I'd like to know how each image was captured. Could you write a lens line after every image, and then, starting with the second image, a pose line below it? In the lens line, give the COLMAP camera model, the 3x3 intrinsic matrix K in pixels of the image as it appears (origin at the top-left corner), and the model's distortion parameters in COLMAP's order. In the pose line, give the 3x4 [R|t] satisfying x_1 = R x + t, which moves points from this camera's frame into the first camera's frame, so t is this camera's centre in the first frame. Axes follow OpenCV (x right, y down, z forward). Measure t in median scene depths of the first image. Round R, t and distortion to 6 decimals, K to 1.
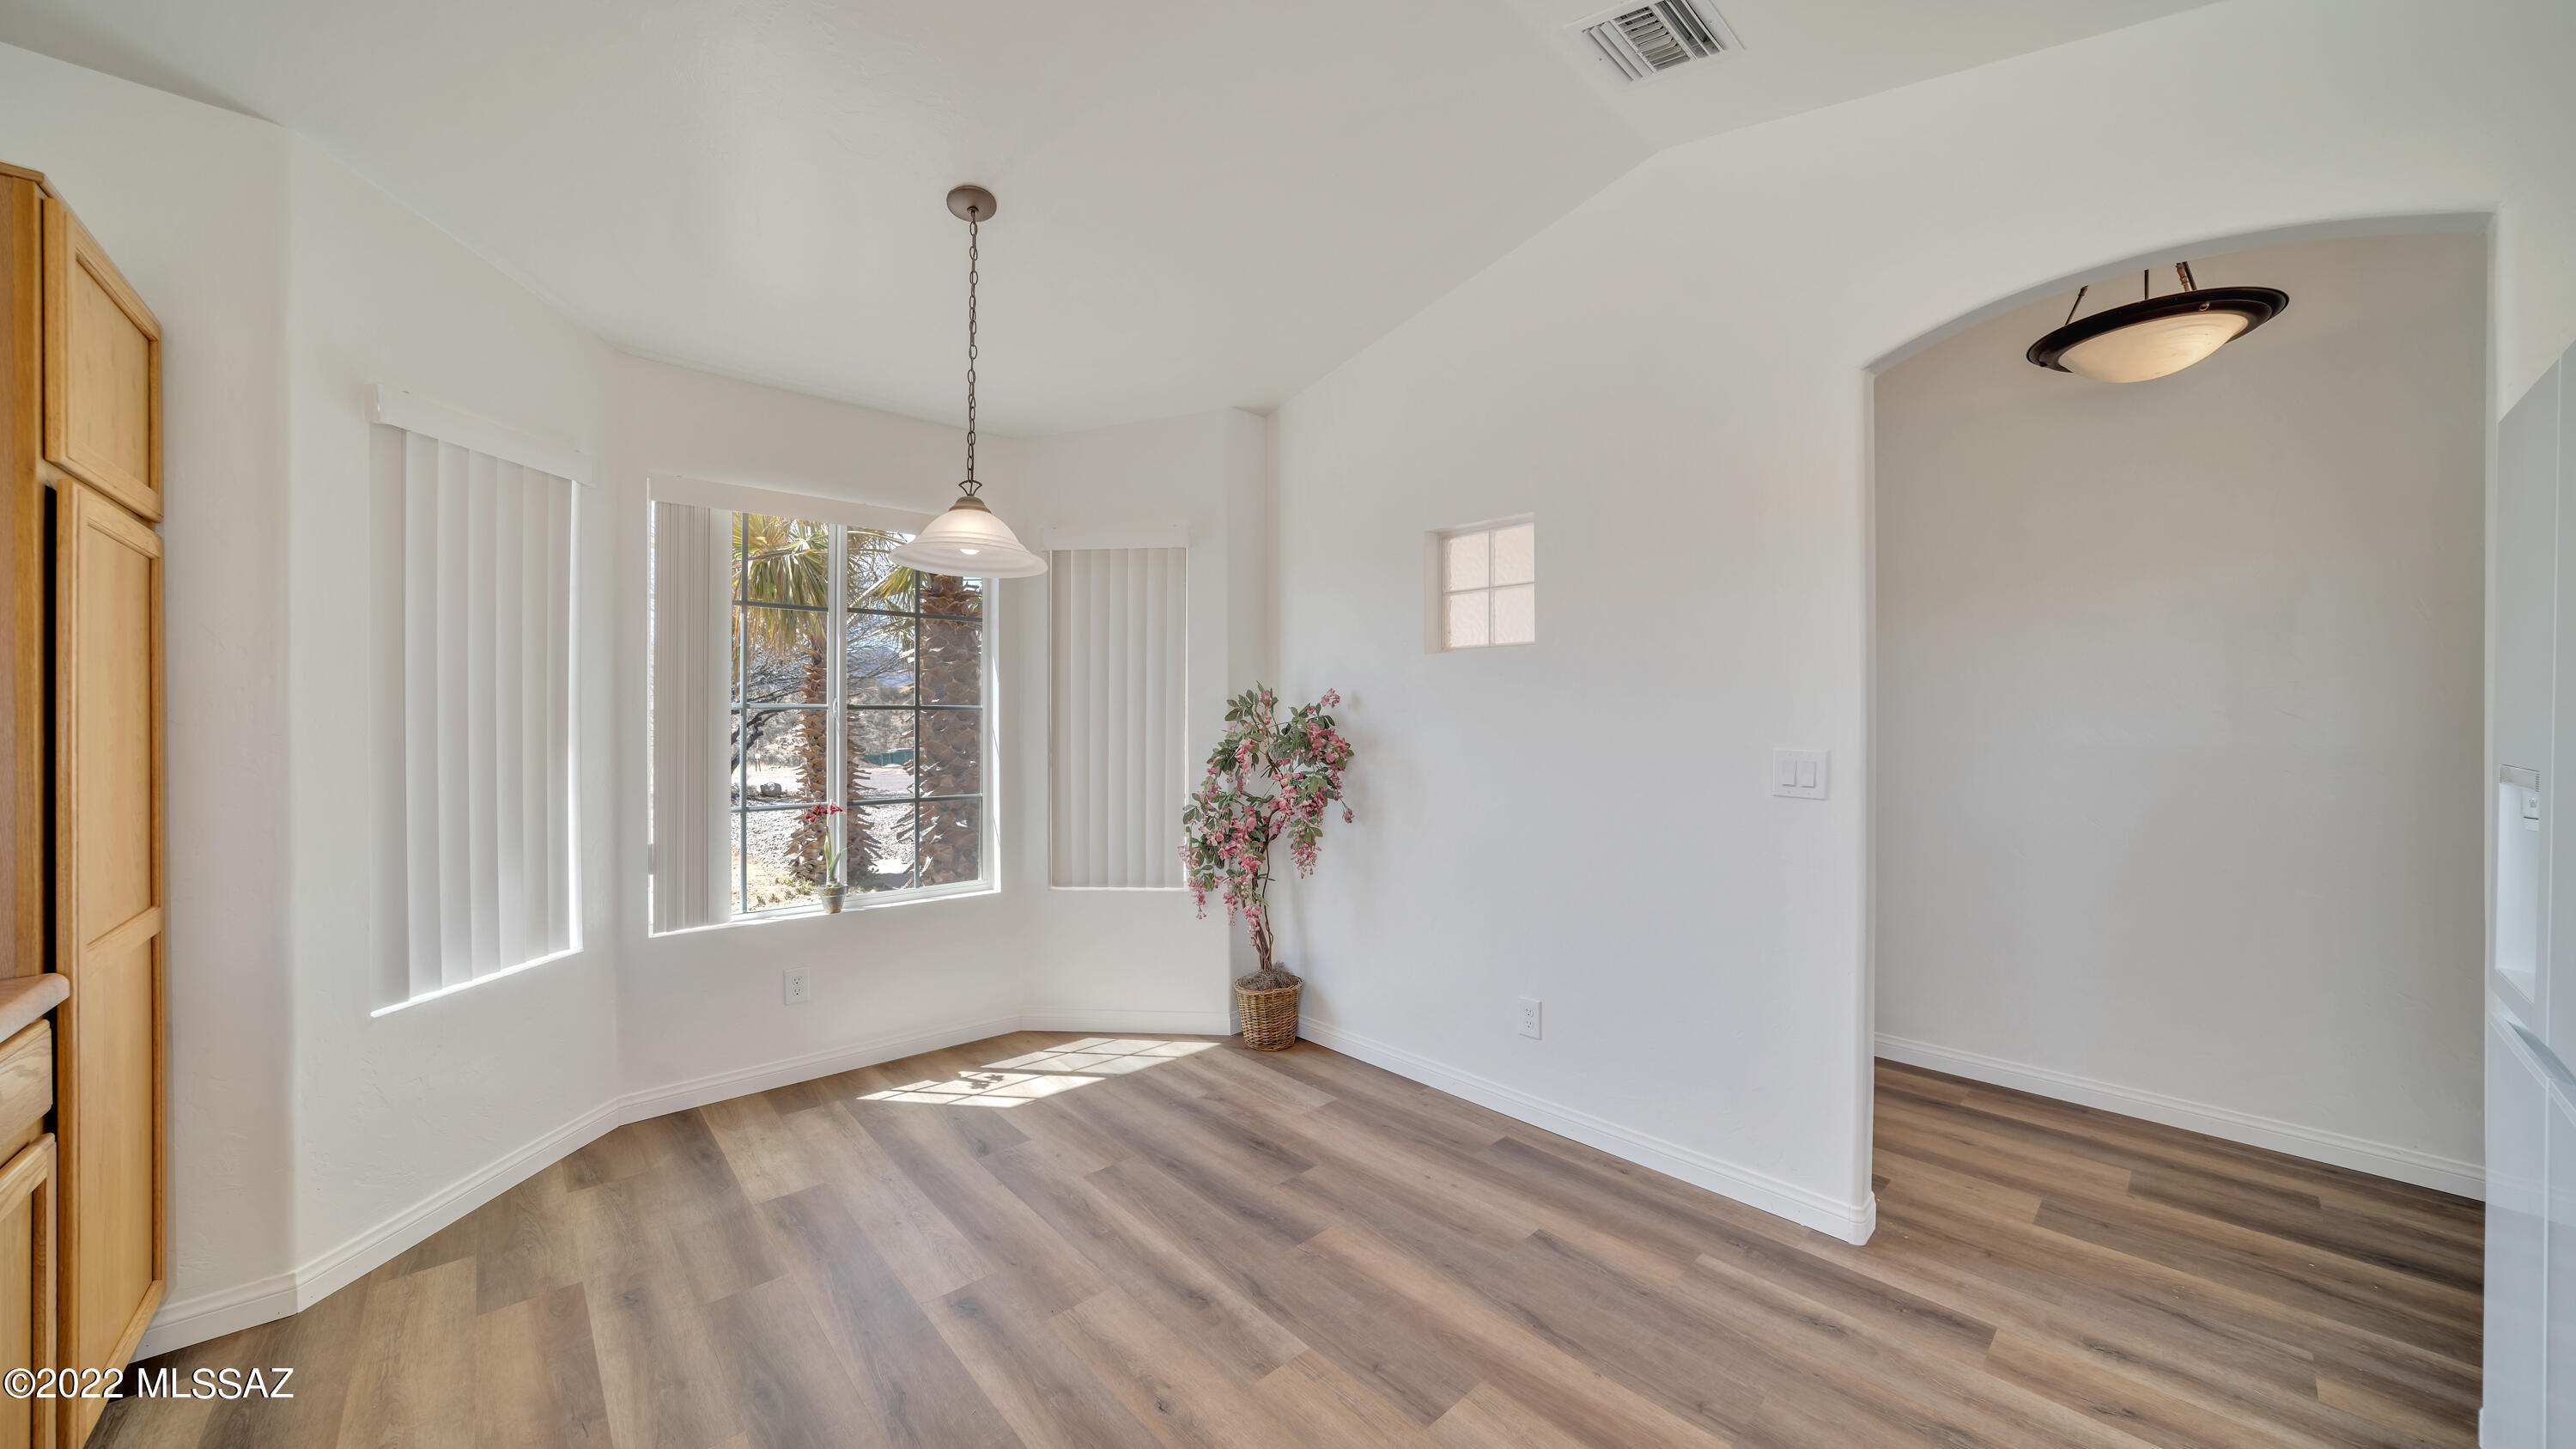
lens RADIAL K [[895.4, 0, 1395.3], [0, 895.4, 731.4], [0, 0, 1]] dist [-0.017500, 0.000853]
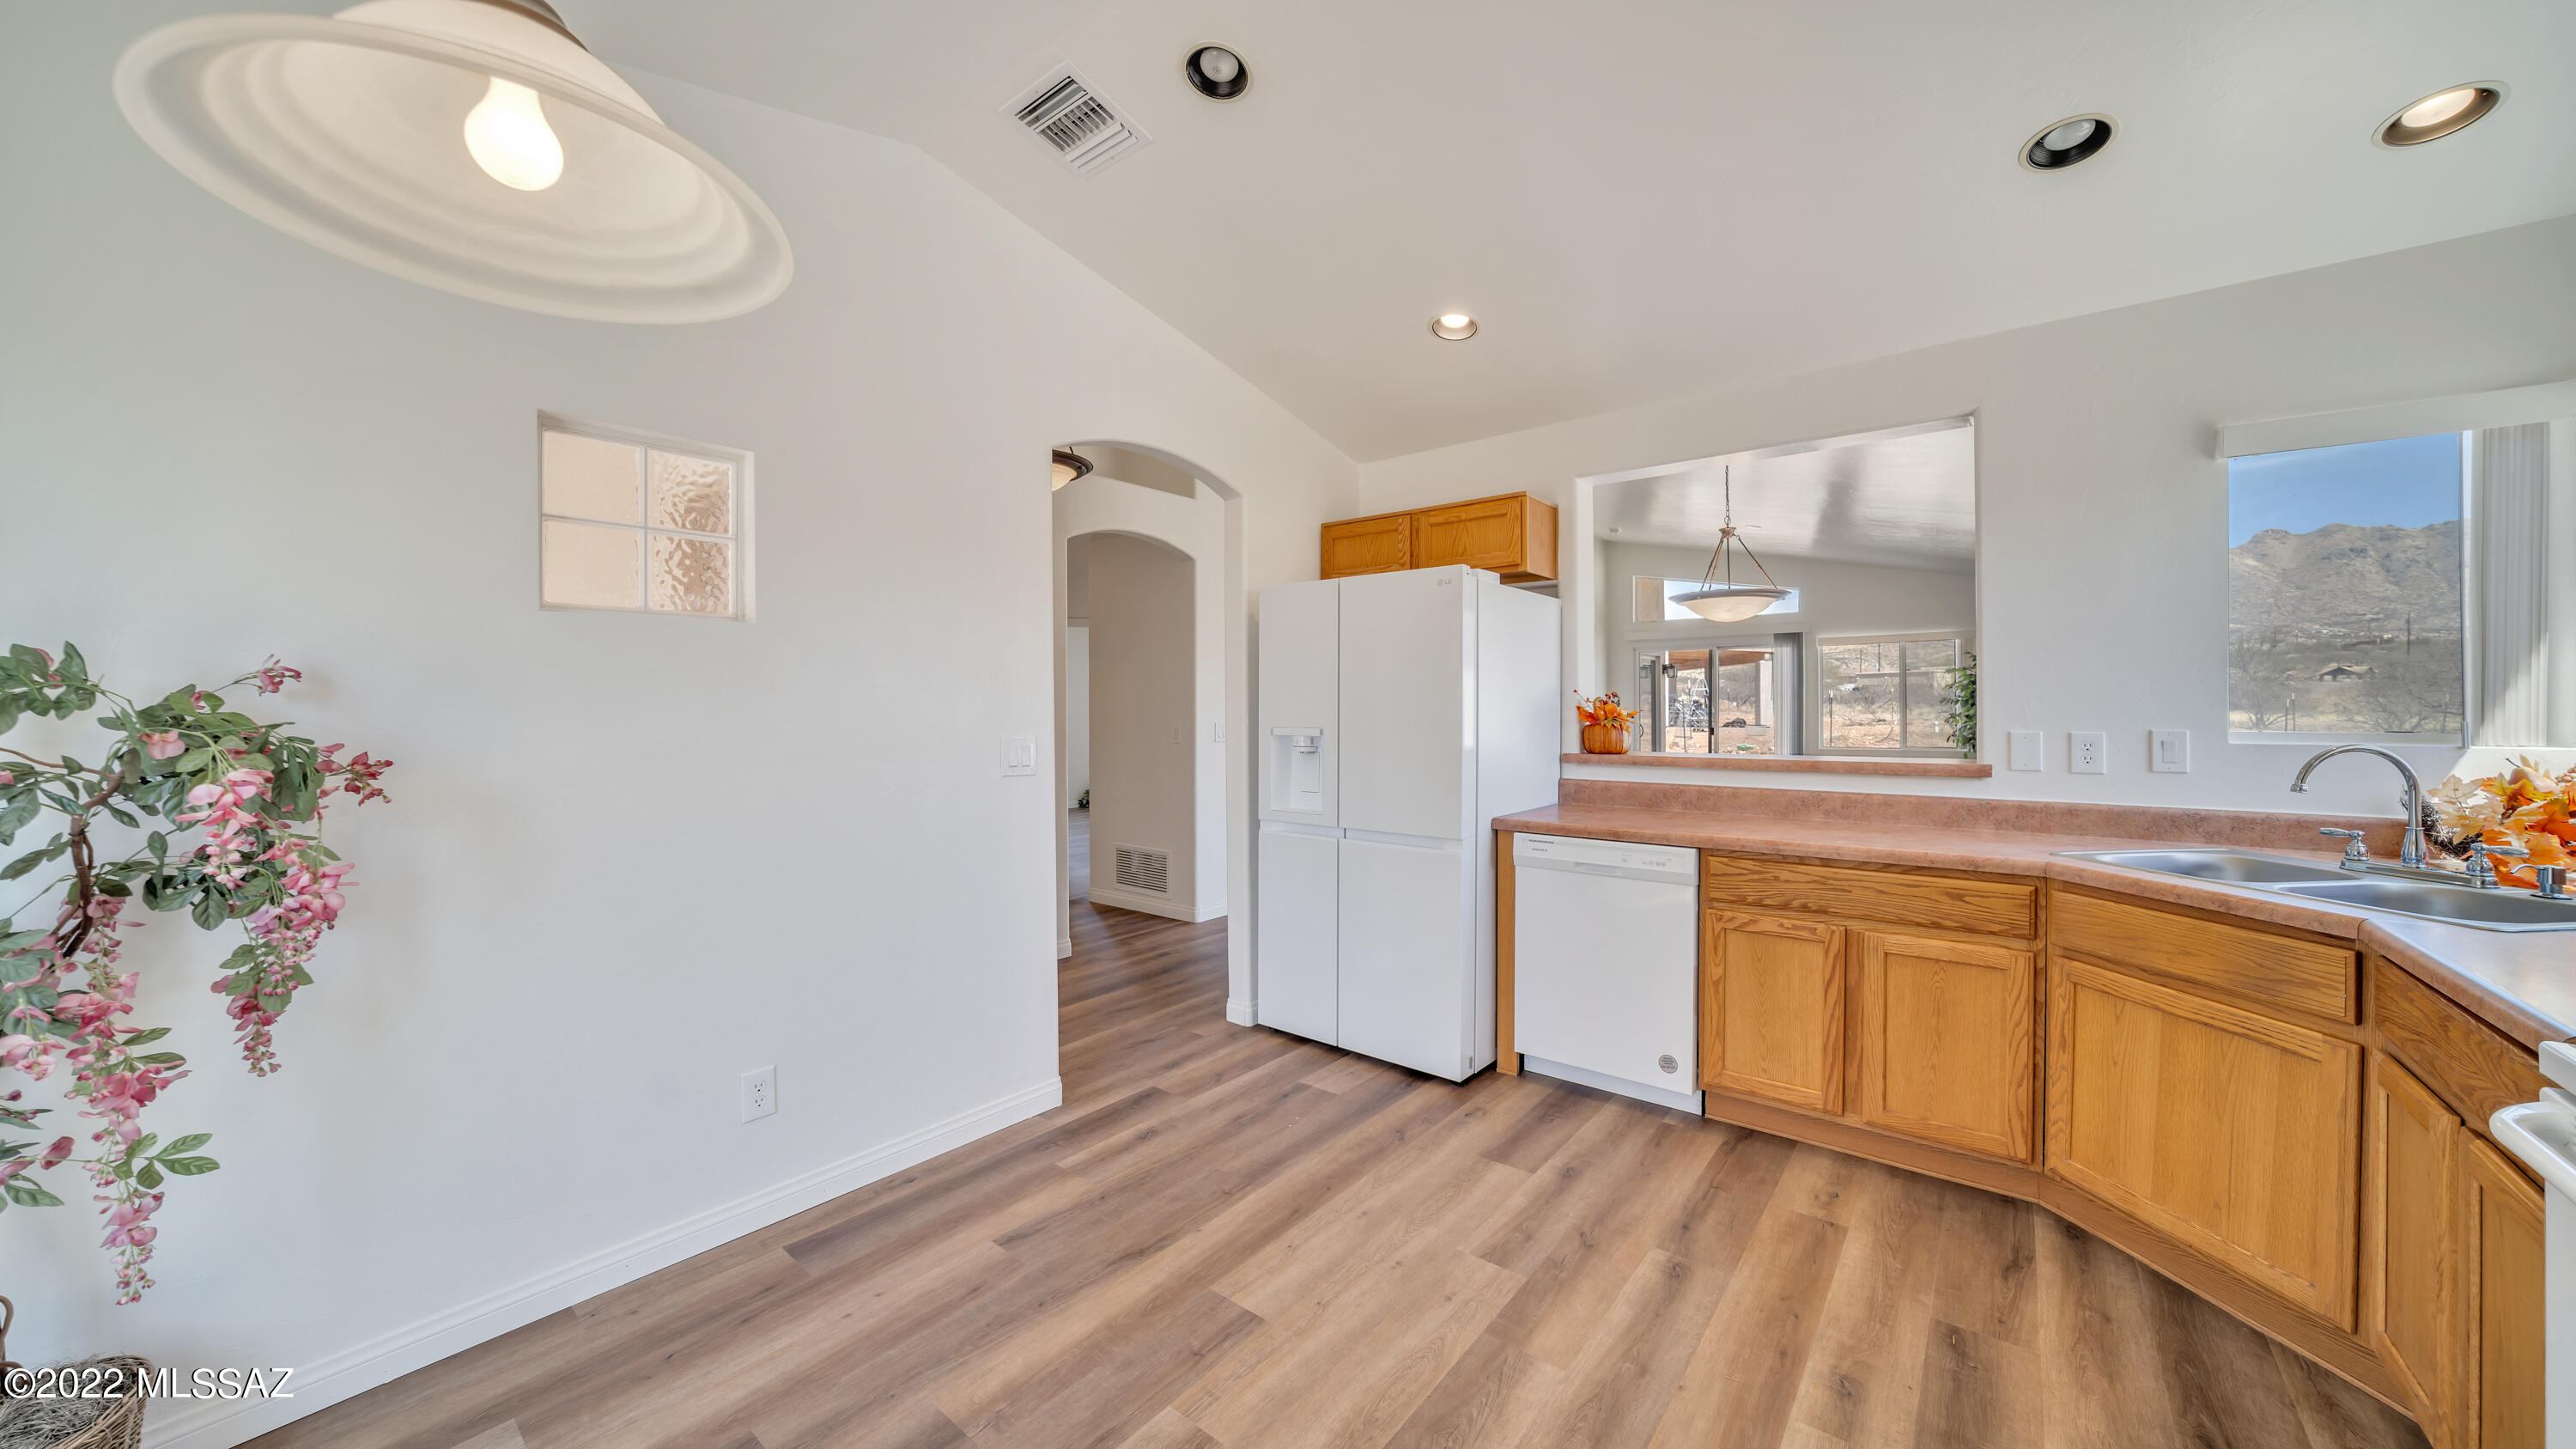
lens RADIAL K [[895.4, 0, 1197.5], [0, 895.4, 718.3], [0, 0, 1]] dist [-0.017500, 0.000853]
pose [[-0.021548, -0.013038, 0.999683, -0.820917], [0.014560, 0.999805, 0.013353, -0.021006], [-0.999662, 0.014843, -0.021353, 0.803962]]
